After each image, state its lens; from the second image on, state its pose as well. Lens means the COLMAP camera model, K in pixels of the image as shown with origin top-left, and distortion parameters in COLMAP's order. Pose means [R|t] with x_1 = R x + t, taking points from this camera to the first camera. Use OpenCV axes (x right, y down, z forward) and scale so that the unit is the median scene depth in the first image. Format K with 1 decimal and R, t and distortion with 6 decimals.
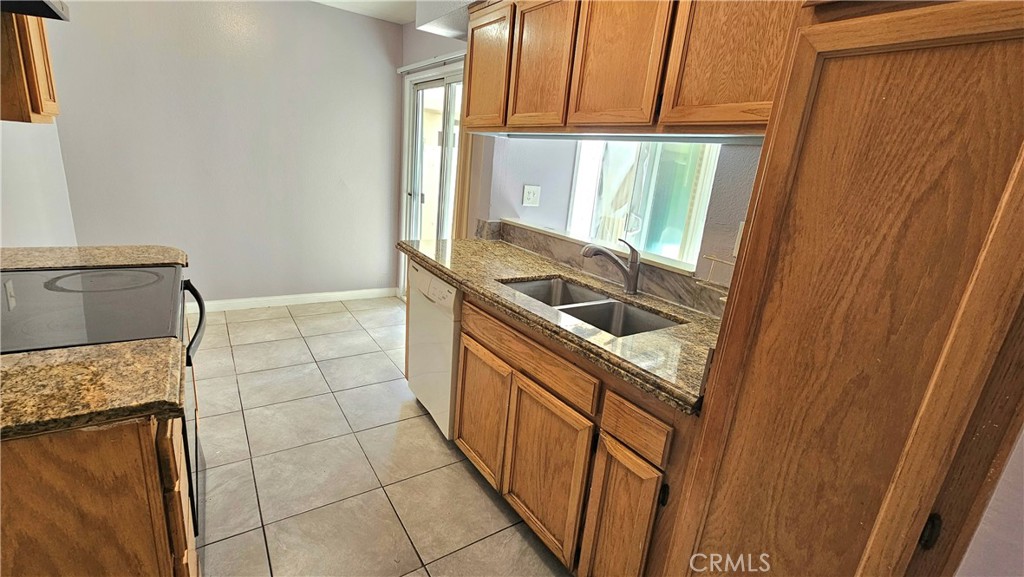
lens RADIAL K [[447.8, 0, 521.0], [0, 447.8, 291.6], [0, 0, 1]] dist [-0.001503, 0.000175]
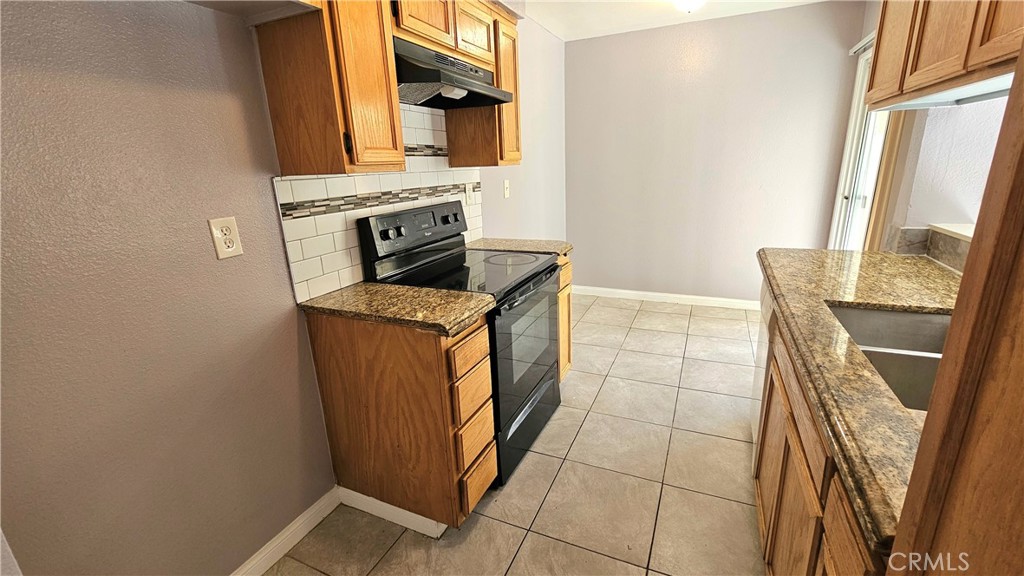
lens RADIAL K [[431.9, 0, 519.5], [0, 431.9, 290.0], [0, 0, 1]] dist [-0.000031, 0.000038]
pose [[0.516114, 0.128211, -0.846870, 0.327957], [-0.148173, 0.987191, 0.059153, -0.010215], [0.843606, 0.094954, 0.528501, 0.176132]]
